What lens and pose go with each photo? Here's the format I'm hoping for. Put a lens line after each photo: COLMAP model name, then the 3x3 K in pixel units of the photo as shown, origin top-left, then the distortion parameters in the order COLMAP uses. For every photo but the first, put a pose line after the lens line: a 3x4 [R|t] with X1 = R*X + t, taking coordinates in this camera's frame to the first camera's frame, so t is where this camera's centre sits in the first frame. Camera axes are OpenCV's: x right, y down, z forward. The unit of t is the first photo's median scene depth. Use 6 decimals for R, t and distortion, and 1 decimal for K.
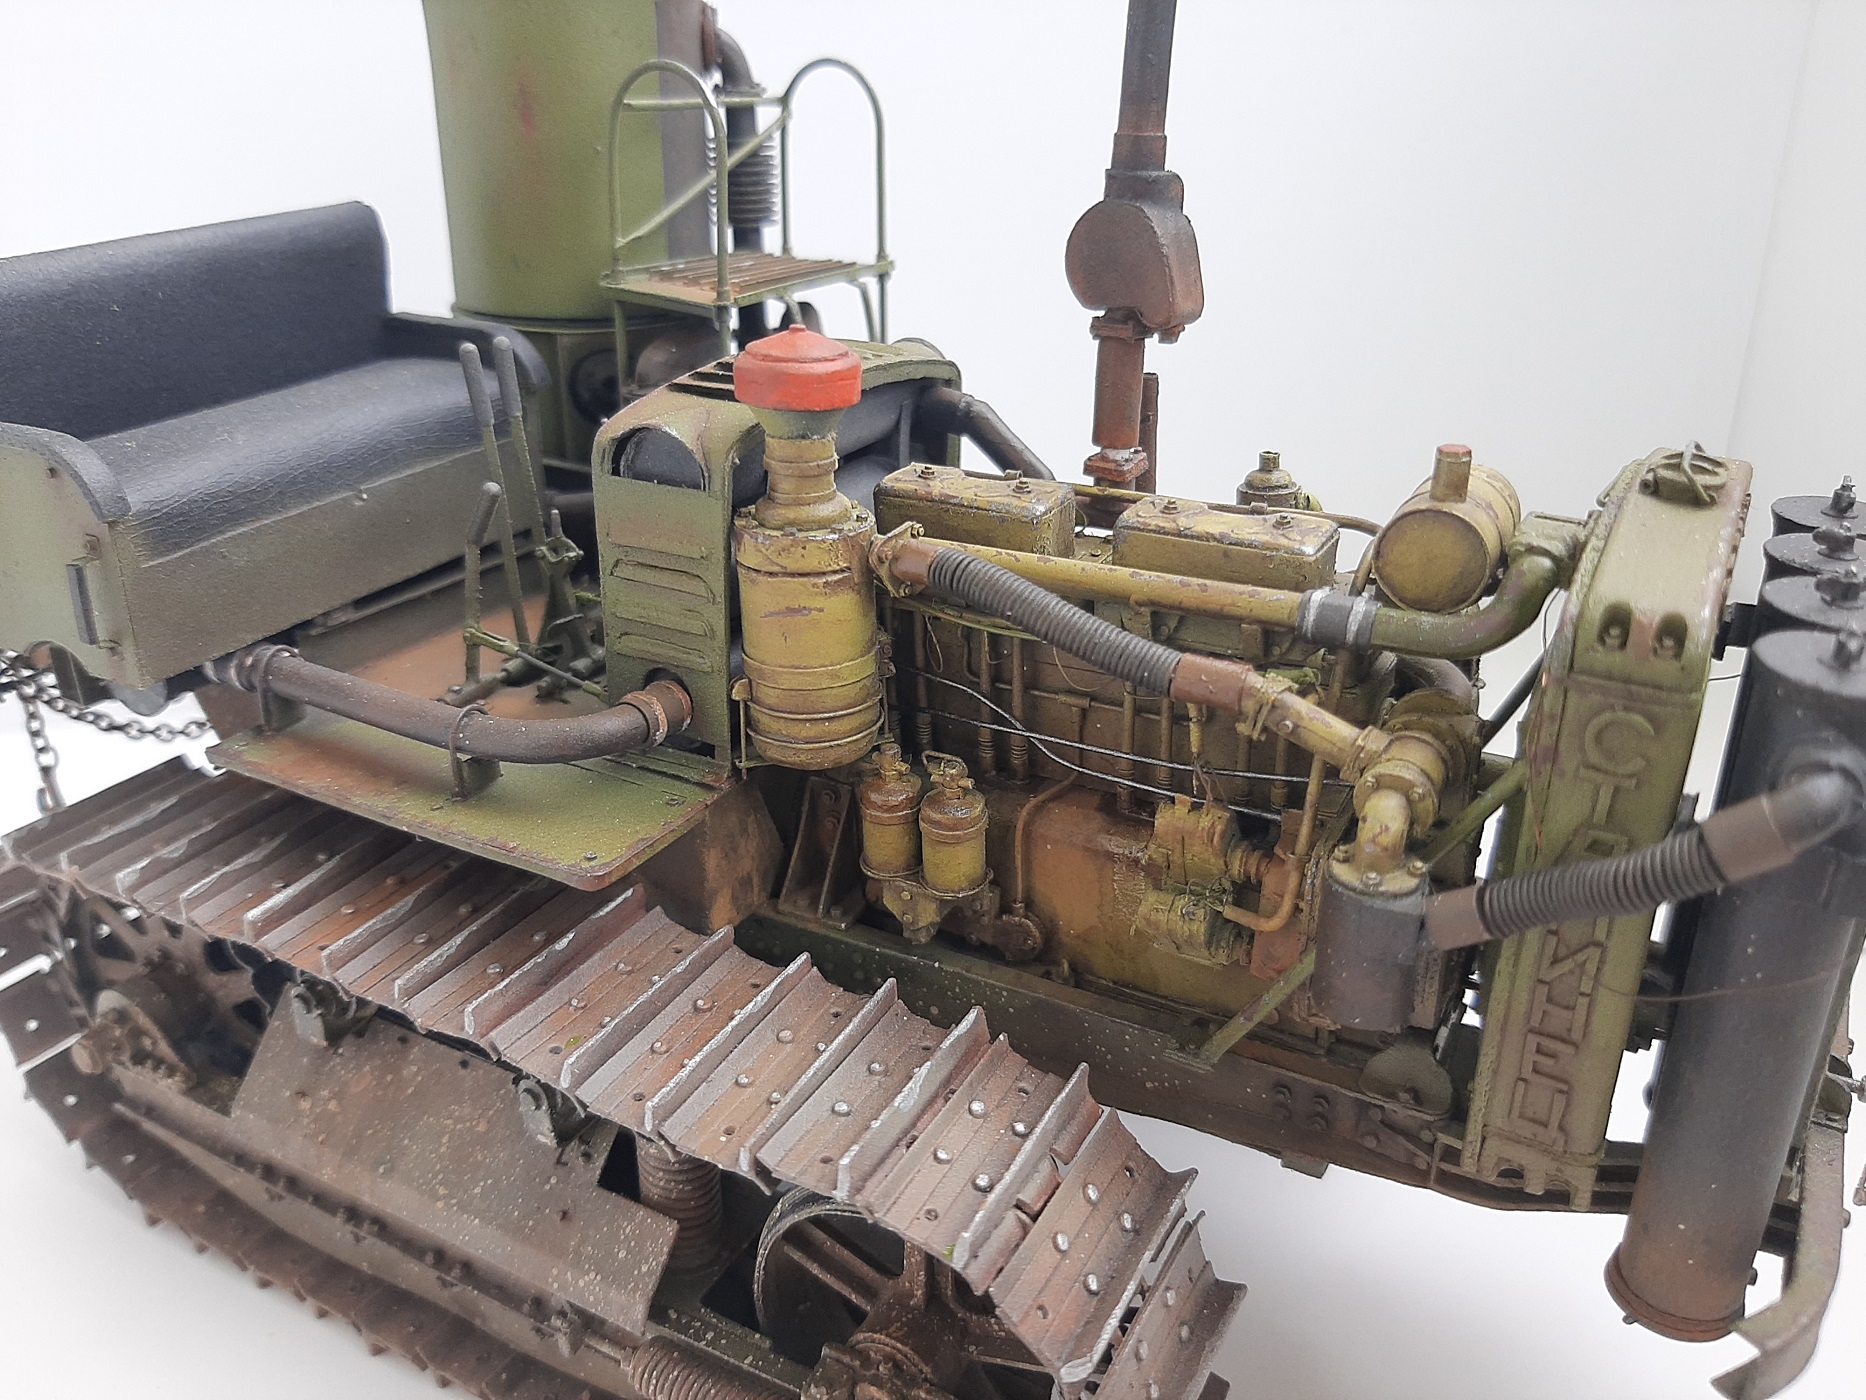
lens RADIAL K [[1487.1, 0, 954.5], [0, 1487.1, 685.8], [0, 0, 1]] dist [0.072452, -0.215935]
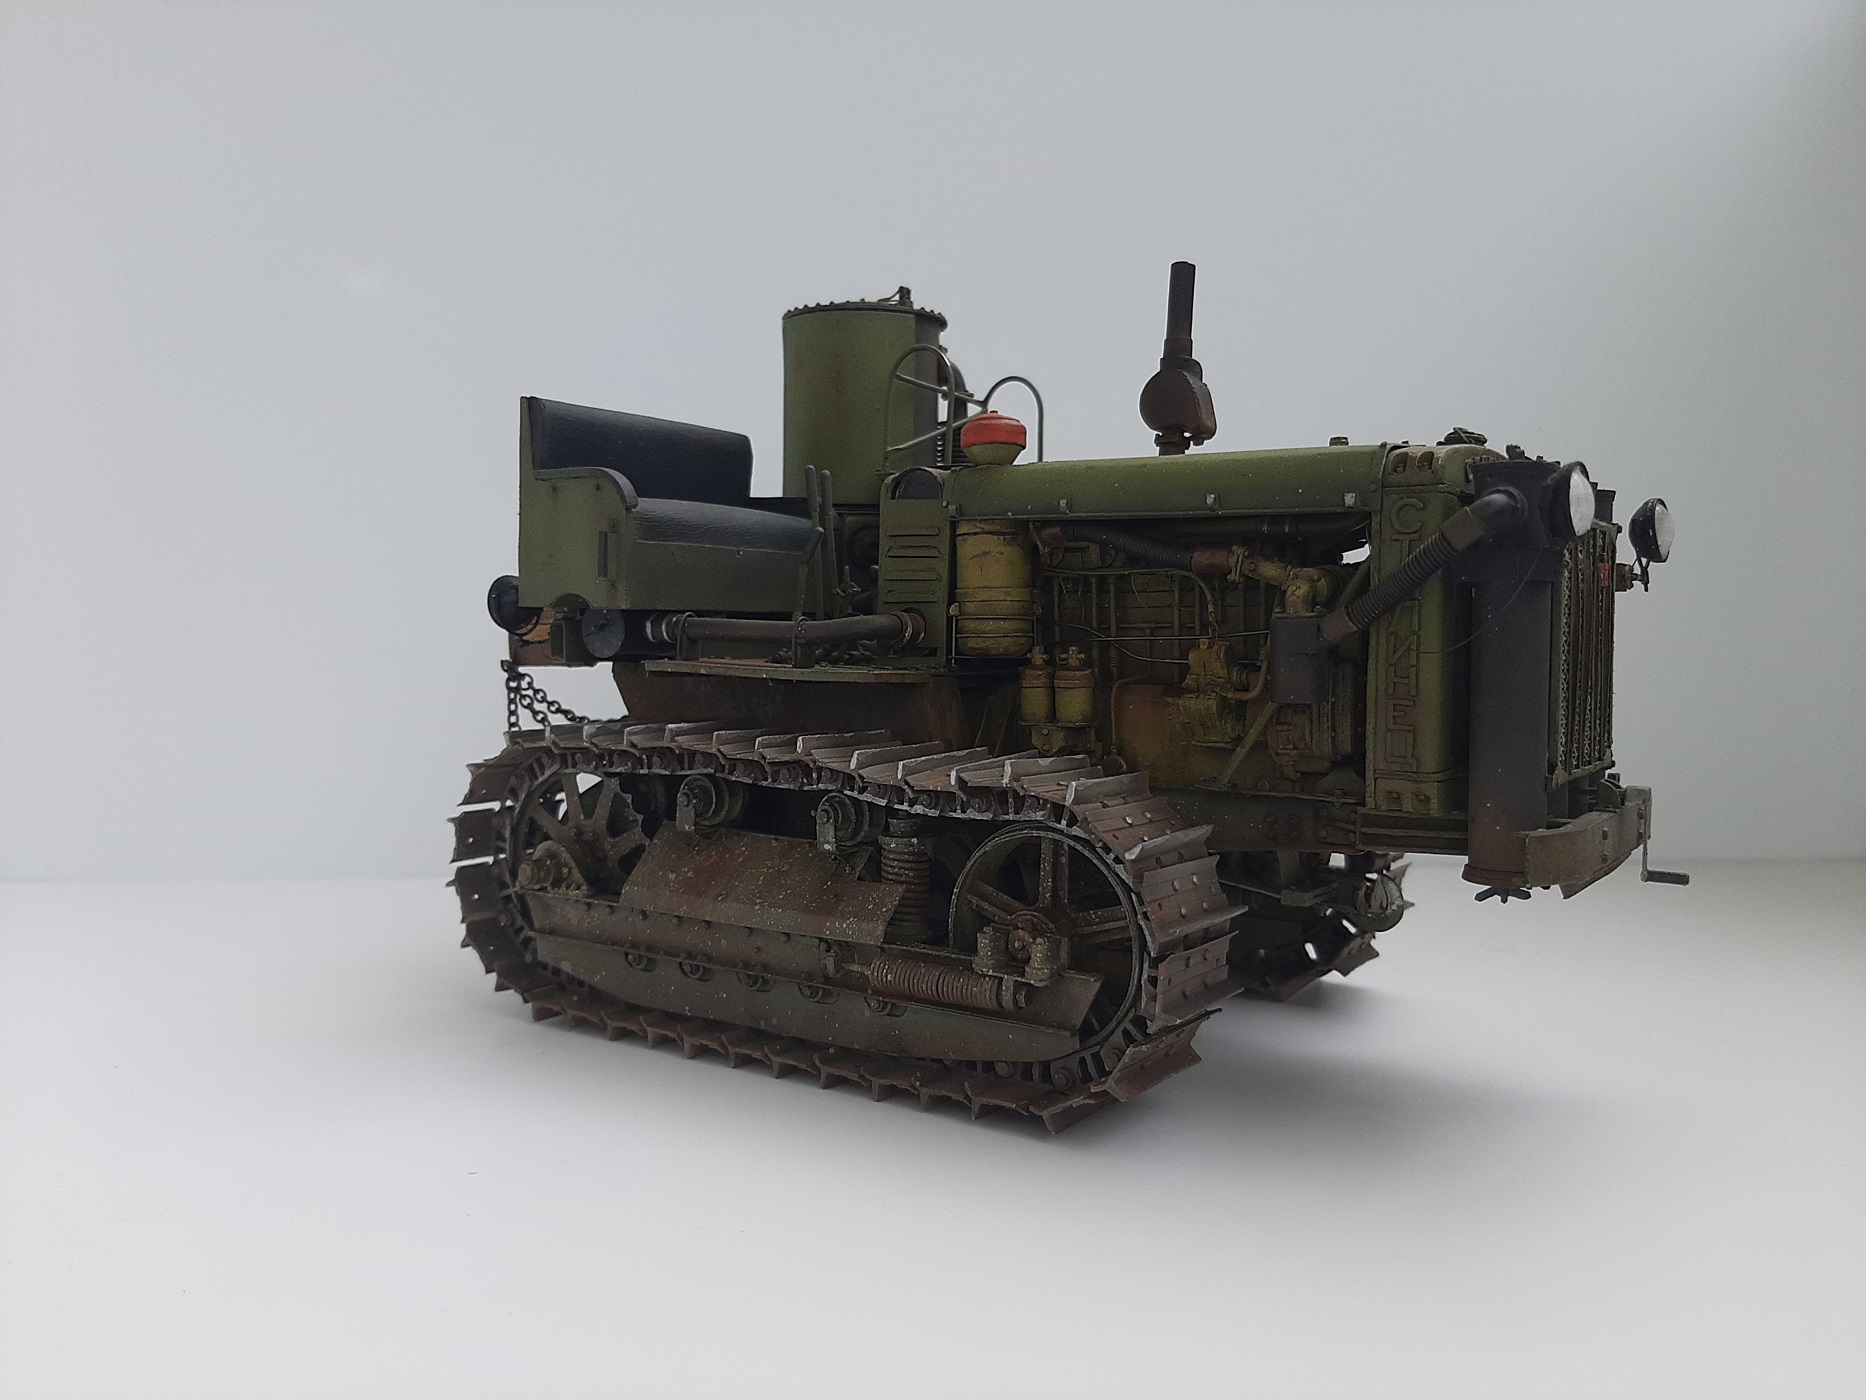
lens RADIAL K [[1487.1, 0, 941.6], [0, 1487.1, 688.4], [0, 0, 1]] dist [0.072452, -0.215935]
pose [[0.993546, 0.006797, -0.113222, 0.040052], [-0.048298, 0.928538, -0.368082, 0.719987], [0.102630, 0.371175, 0.922874, -0.578390]]
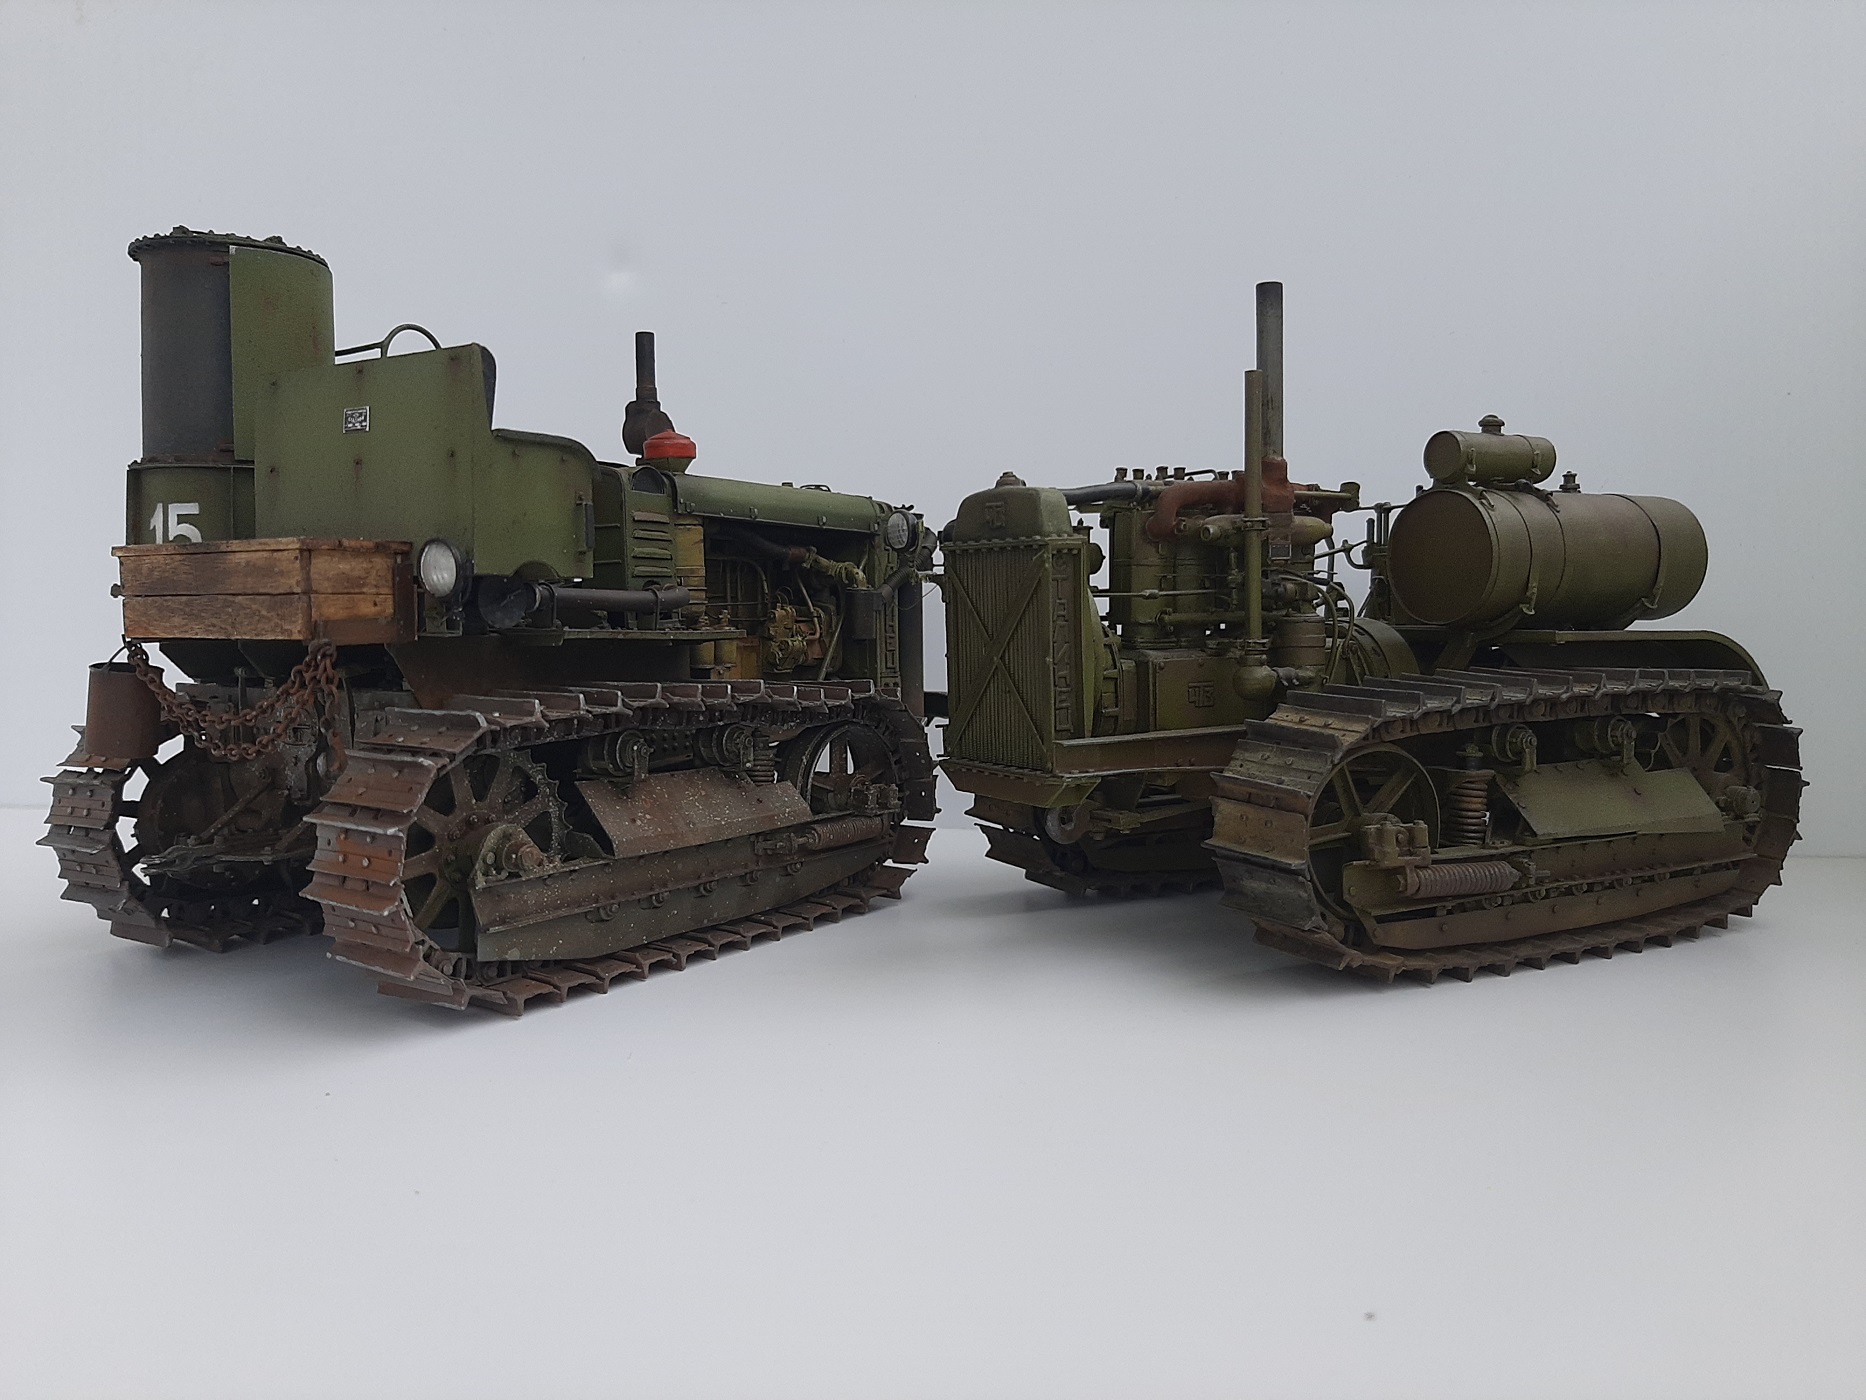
lens RADIAL K [[1487.1, 0, 949.6], [0, 1487.1, 676.8], [0, 0, 1]] dist [0.072452, -0.215935]
pose [[0.102042, -0.052944, 0.993370, -2.316703], [0.409780, 0.912161, 0.006522, 0.281079], [-0.906459, 0.406398, 0.114774, 0.412426]]
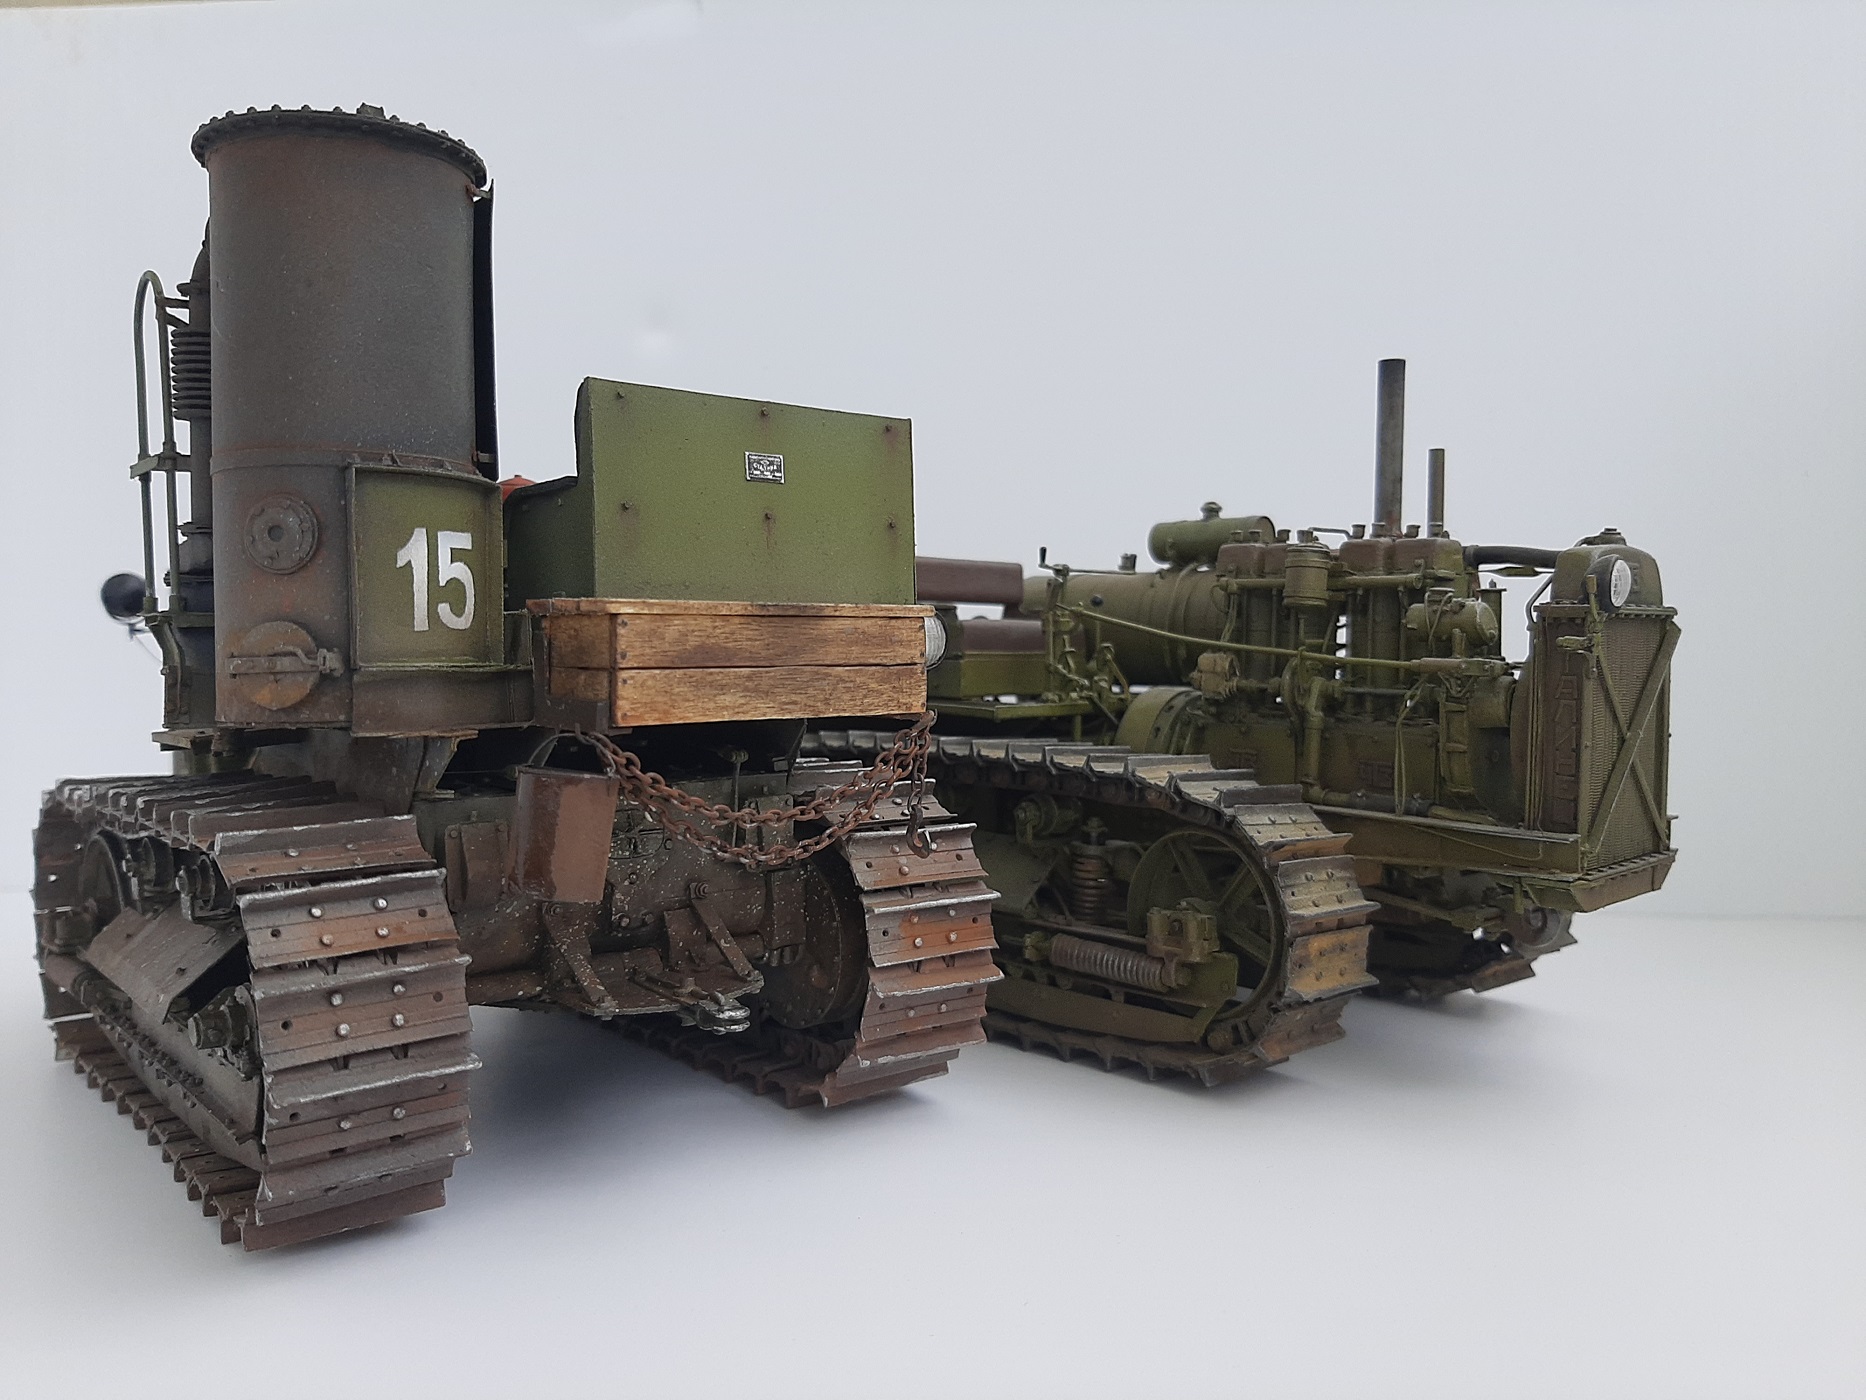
lens RADIAL K [[1487.1, 0, 926.5], [0, 1487.1, 693.4], [0, 0, 1]] dist [0.072452, -0.215935]
pose [[-0.928969, -0.001233, 0.370155, -1.342700], [0.157762, 0.903303, 0.398942, -0.657417], [-0.334854, 0.429001, -0.838946, 2.484622]]
